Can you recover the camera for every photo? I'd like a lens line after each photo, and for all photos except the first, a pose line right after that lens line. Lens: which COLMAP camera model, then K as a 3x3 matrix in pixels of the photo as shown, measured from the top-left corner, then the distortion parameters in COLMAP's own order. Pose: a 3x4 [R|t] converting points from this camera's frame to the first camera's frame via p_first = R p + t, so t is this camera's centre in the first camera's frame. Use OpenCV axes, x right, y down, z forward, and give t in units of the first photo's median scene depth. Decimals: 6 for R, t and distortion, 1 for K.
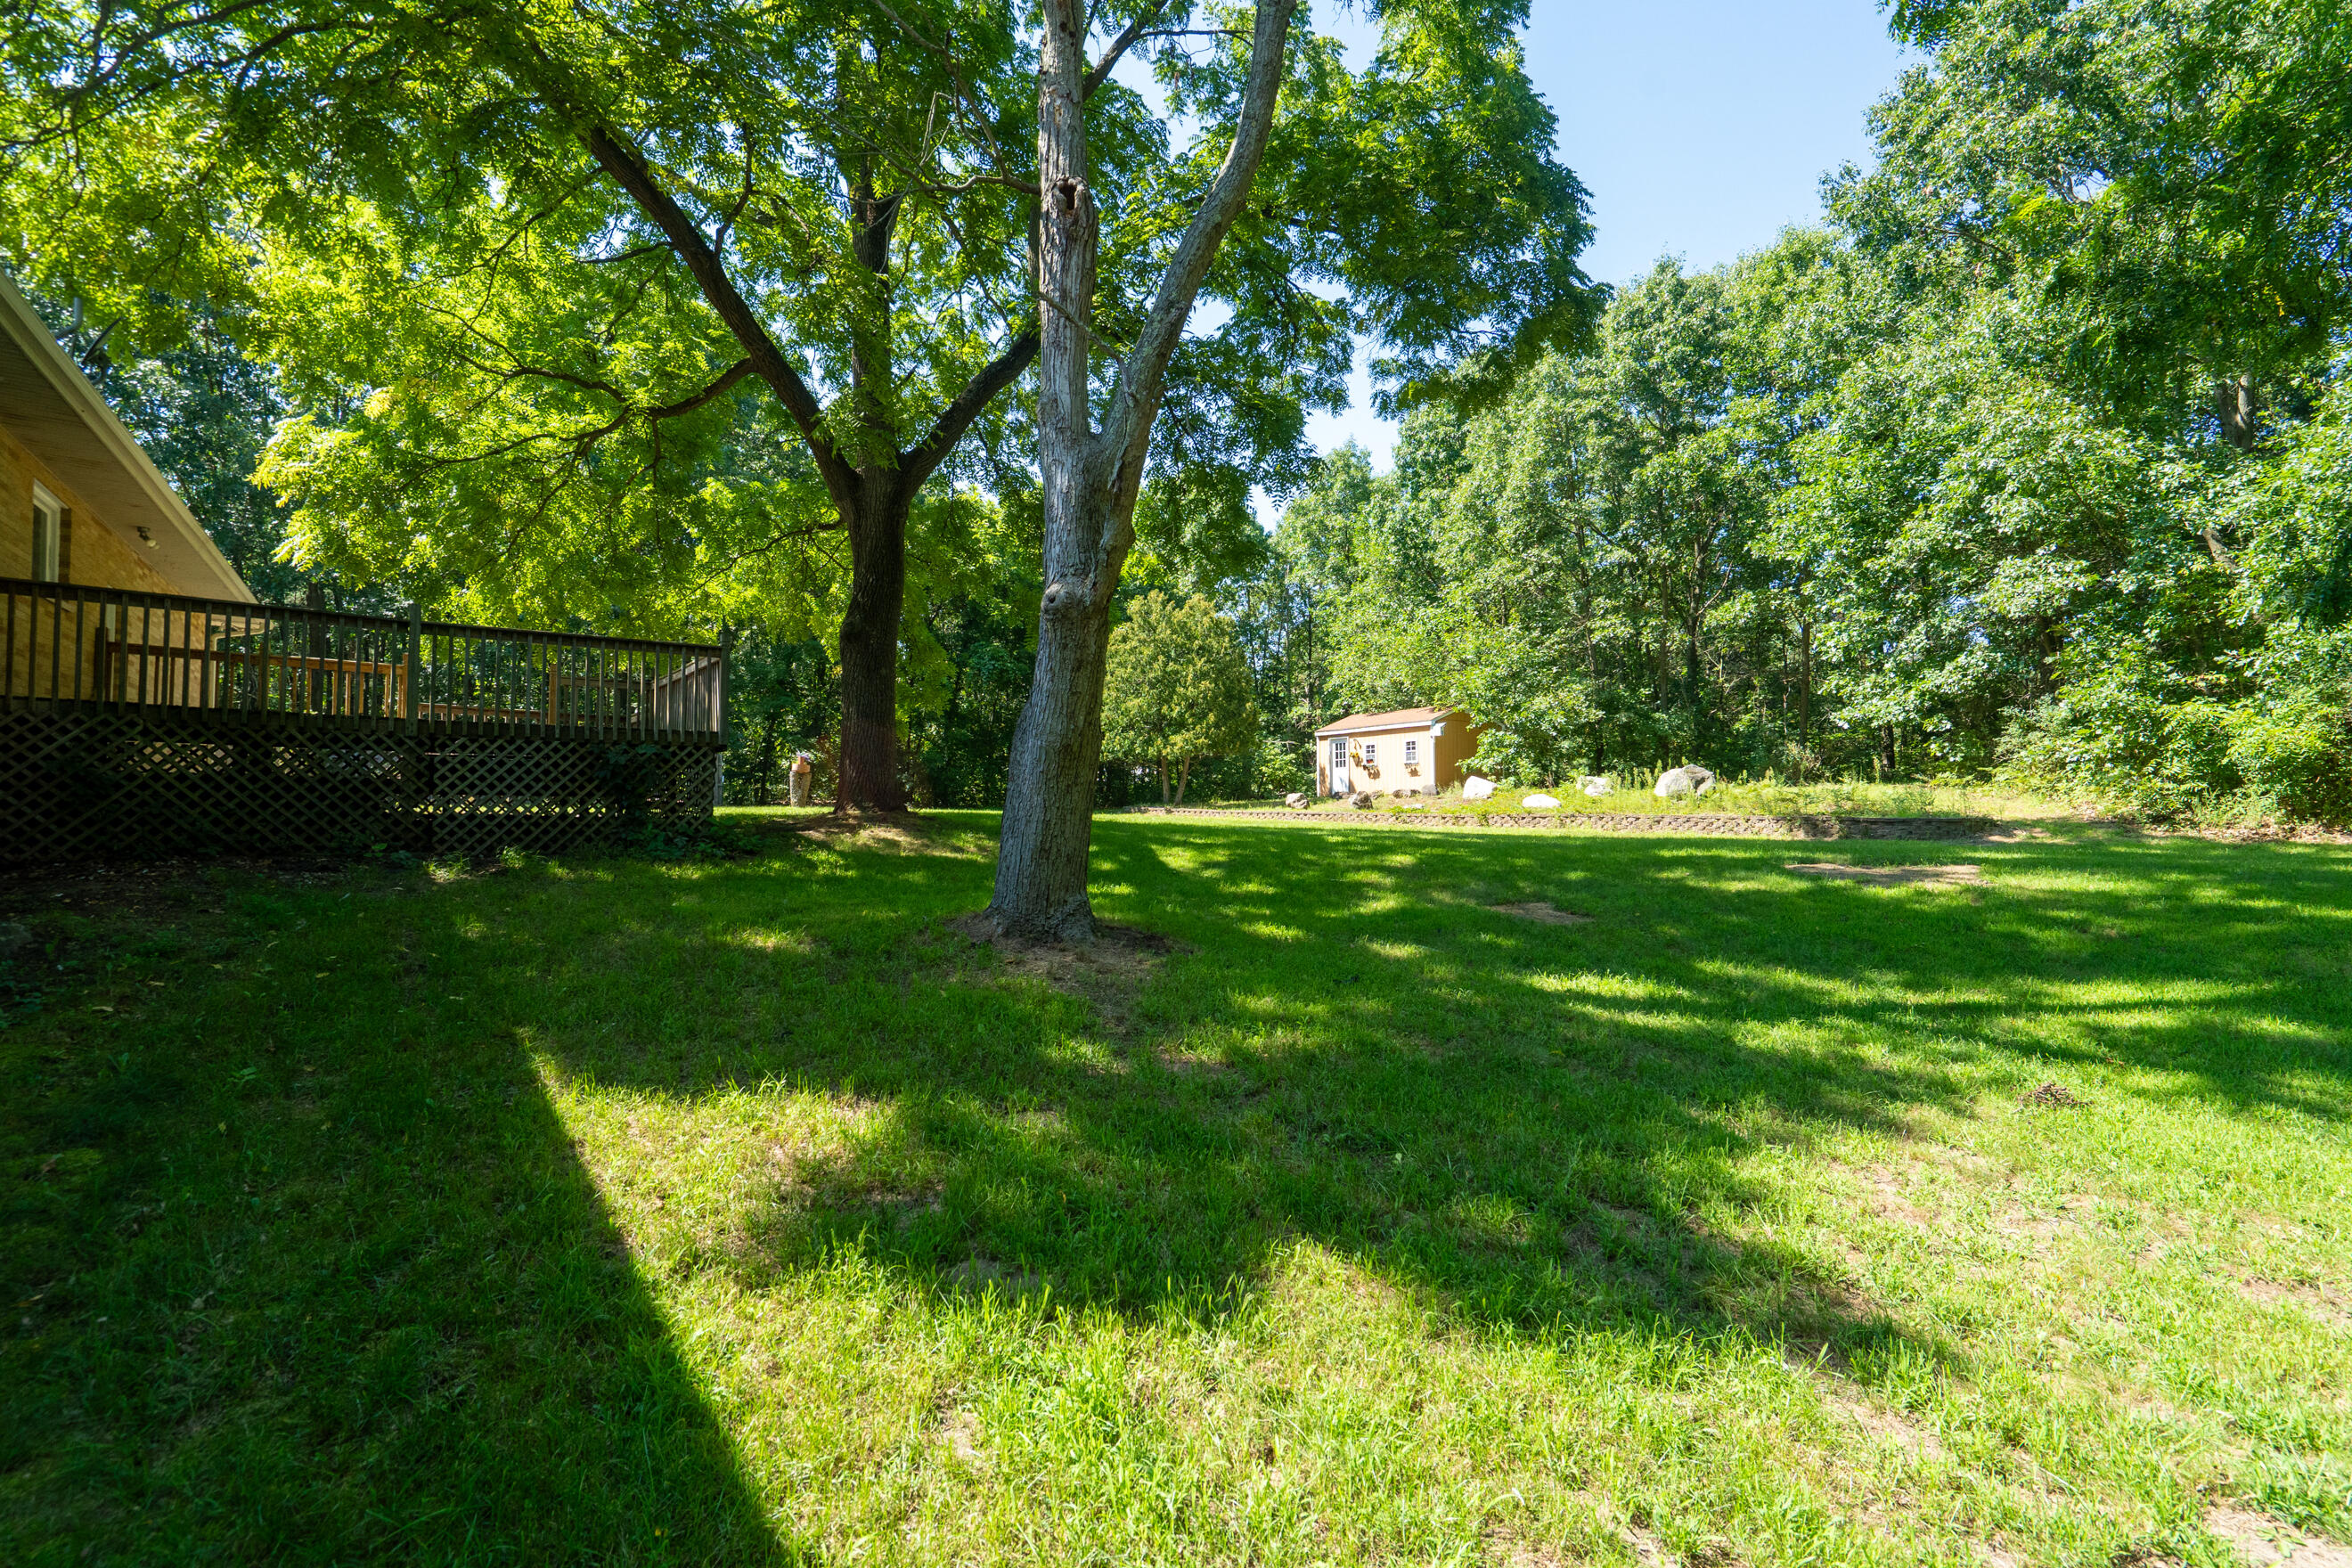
lens RADIAL K [[1076.8, 0, 1183.0], [0, 1076.8, 803.1], [0, 0, 1]] dist [0.001405, 0.000166]
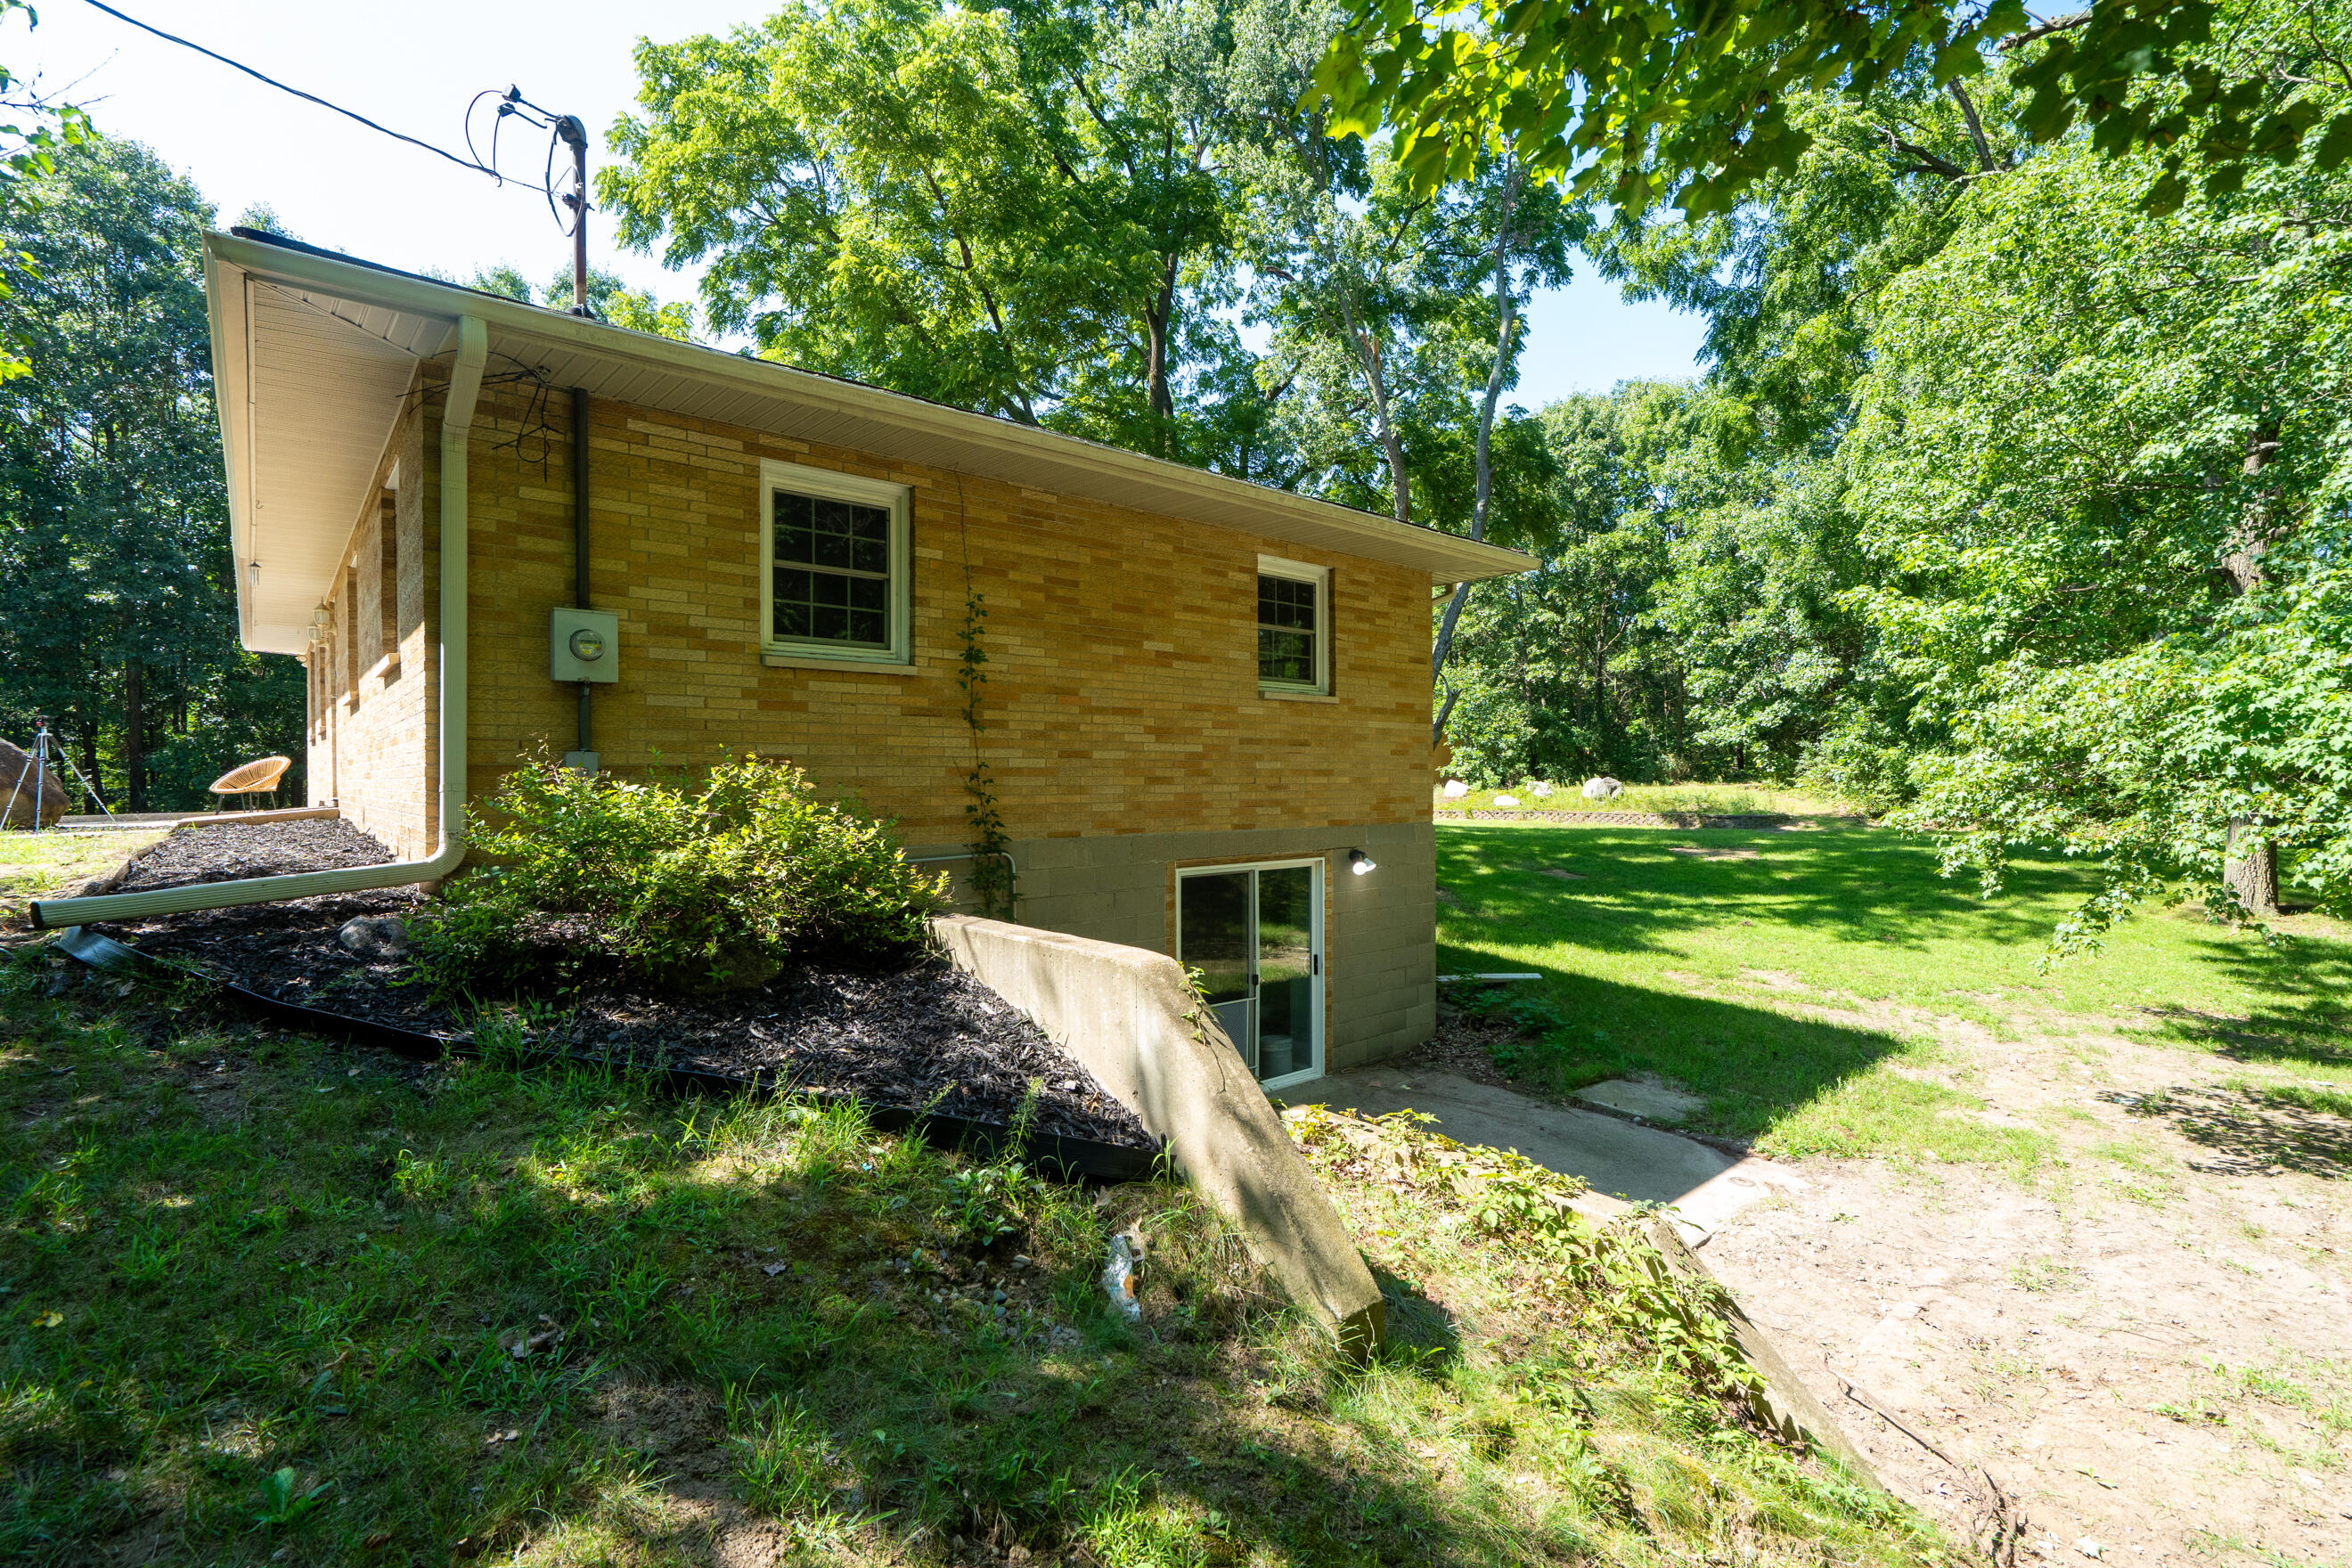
lens RADIAL K [[1076.8, 0, 1164.1], [0, 1076.8, 772.4], [0, 0, 1]] dist [0.001405, 0.000166]
pose [[0.996983, -0.006426, 0.077355, -0.216939], [0.006534, 0.999978, -0.001155, -0.036249], [-0.077346, 0.001657, 0.997003, -0.379244]]
